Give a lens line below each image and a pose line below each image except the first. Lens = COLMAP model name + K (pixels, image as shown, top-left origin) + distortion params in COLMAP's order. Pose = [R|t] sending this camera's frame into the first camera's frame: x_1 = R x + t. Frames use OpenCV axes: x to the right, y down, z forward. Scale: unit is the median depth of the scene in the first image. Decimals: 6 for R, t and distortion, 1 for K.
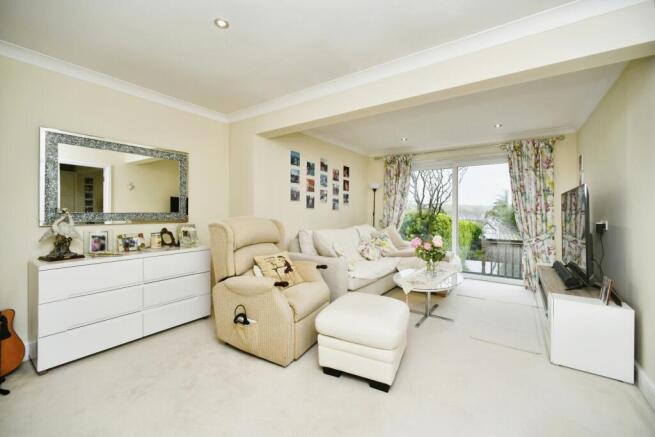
lens RADIAL K [[270.5, 0, 327.3], [0, 270.5, 213.5], [0, 0, 1]] dist [0.011325, 0.000009]
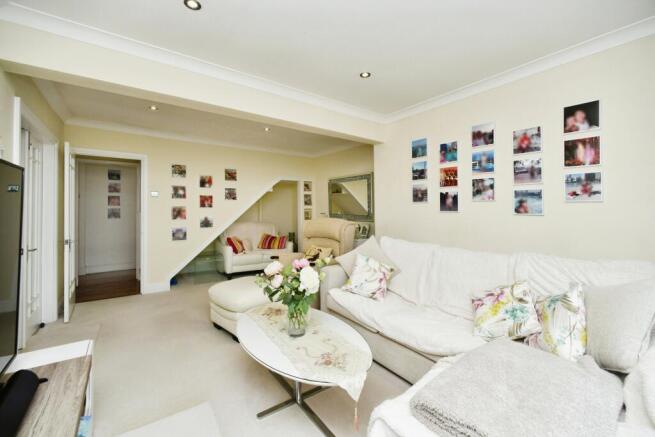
lens RADIAL K [[270.5, 0, 326.3], [0, 270.5, 212.8], [0, 0, 1]] dist [0.011325, 0.000009]
pose [[-0.316804, 0.013124, -0.948400, 0.659062], [-0.005857, 0.999858, 0.015793, -0.023528], [0.948473, 0.010558, -0.316683, 0.909975]]
